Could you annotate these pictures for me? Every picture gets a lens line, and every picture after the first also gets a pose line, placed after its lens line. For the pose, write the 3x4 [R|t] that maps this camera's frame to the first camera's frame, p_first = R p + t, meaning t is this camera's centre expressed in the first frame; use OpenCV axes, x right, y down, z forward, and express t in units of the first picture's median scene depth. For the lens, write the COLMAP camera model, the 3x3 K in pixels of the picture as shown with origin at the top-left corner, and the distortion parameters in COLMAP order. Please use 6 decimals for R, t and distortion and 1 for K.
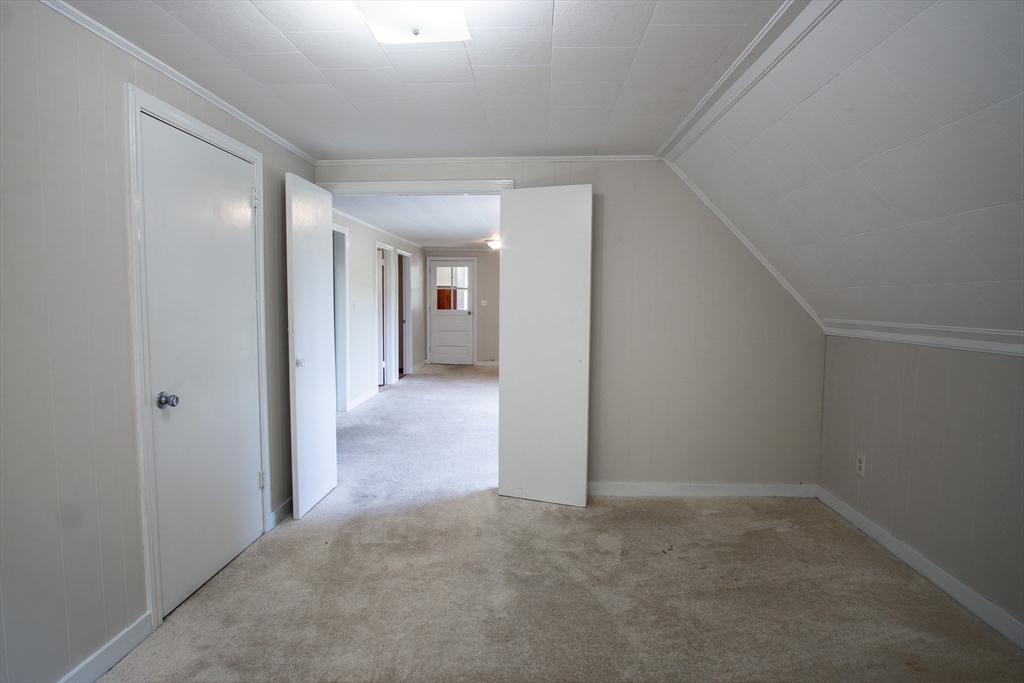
lens RADIAL K [[549.2, 0, 507.7], [0, 549.2, 344.6], [0, 0, 1]] dist [-0.034532, 0.008238]
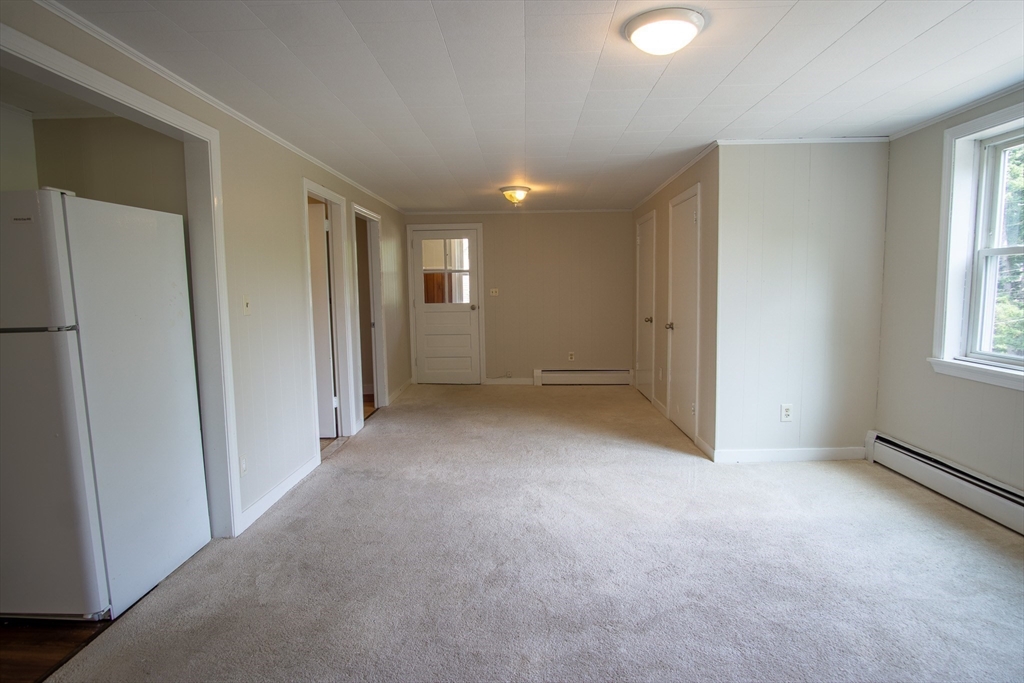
lens RADIAL K [[549.2, 0, 503.6], [0, 549.2, 346.0], [0, 0, 1]] dist [-0.034532, 0.008238]
pose [[0.999513, -0.028845, 0.011935, -0.042039], [0.028562, 0.999322, 0.023213, -0.025256], [-0.012597, -0.022861, 0.999659, 0.331578]]
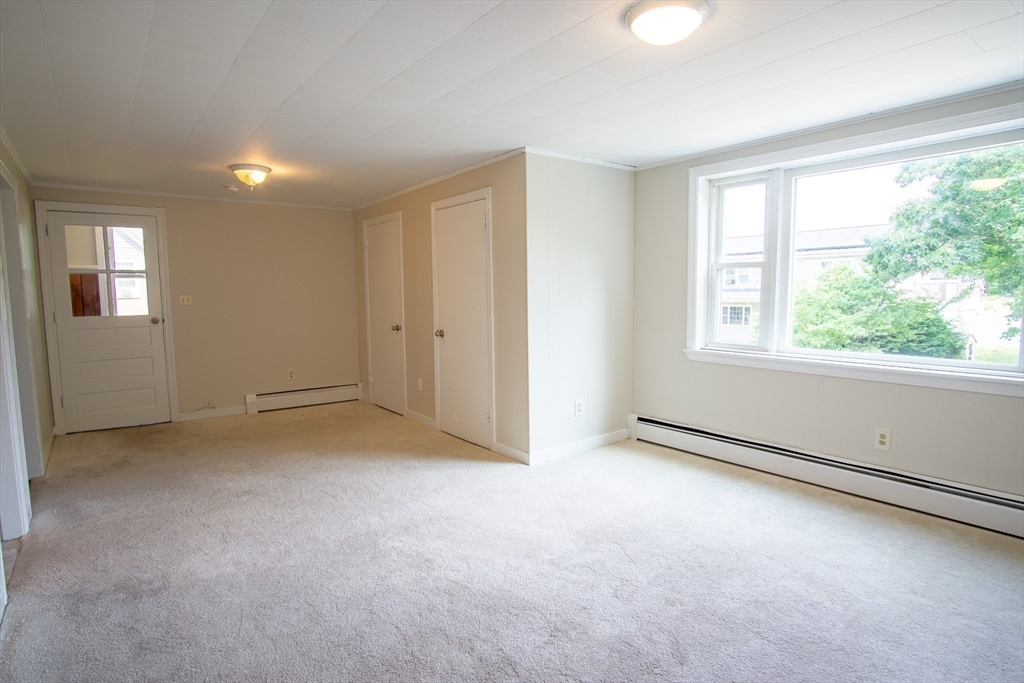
lens RADIAL K [[549.2, 0, 504.7], [0, 549.2, 344.6], [0, 0, 1]] dist [-0.034532, 0.008238]
pose [[0.763016, -0.083307, 0.640989, -0.146852], [0.073384, 0.996413, 0.042146, -0.033737], [-0.642200, 0.014881, 0.766392, 0.423053]]
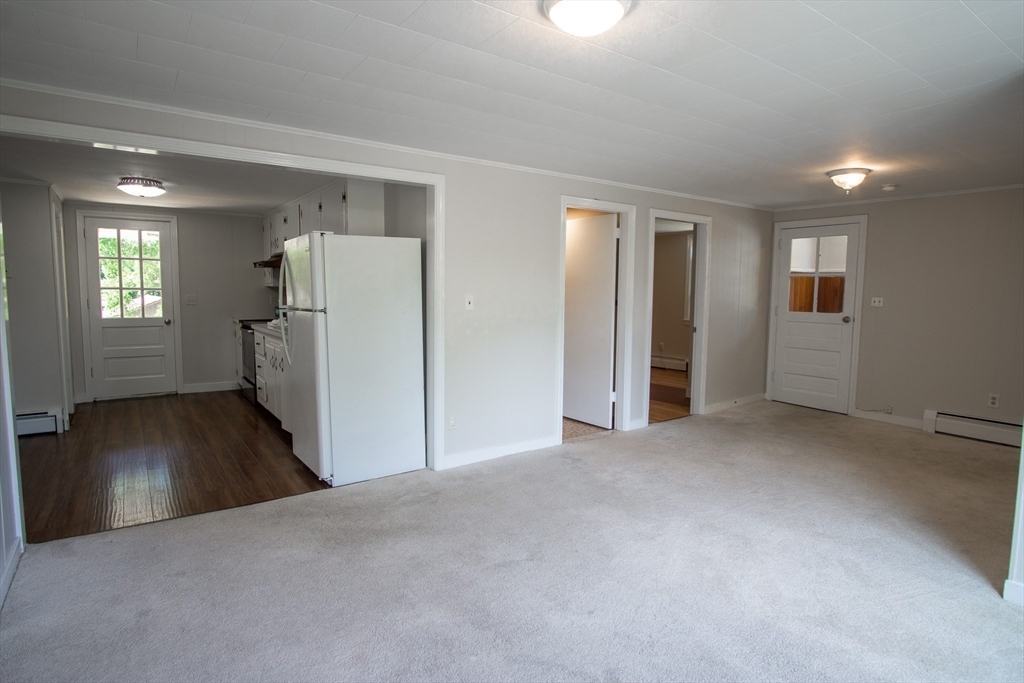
lens RADIAL K [[549.2, 0, 503.5], [0, 549.2, 344.1], [0, 0, 1]] dist [-0.034532, 0.008238]
pose [[0.621252, 0.073095, -0.780194, 0.144106], [-0.067214, 0.996941, 0.039881, -0.032160], [0.780723, 0.027663, 0.624265, 0.403208]]
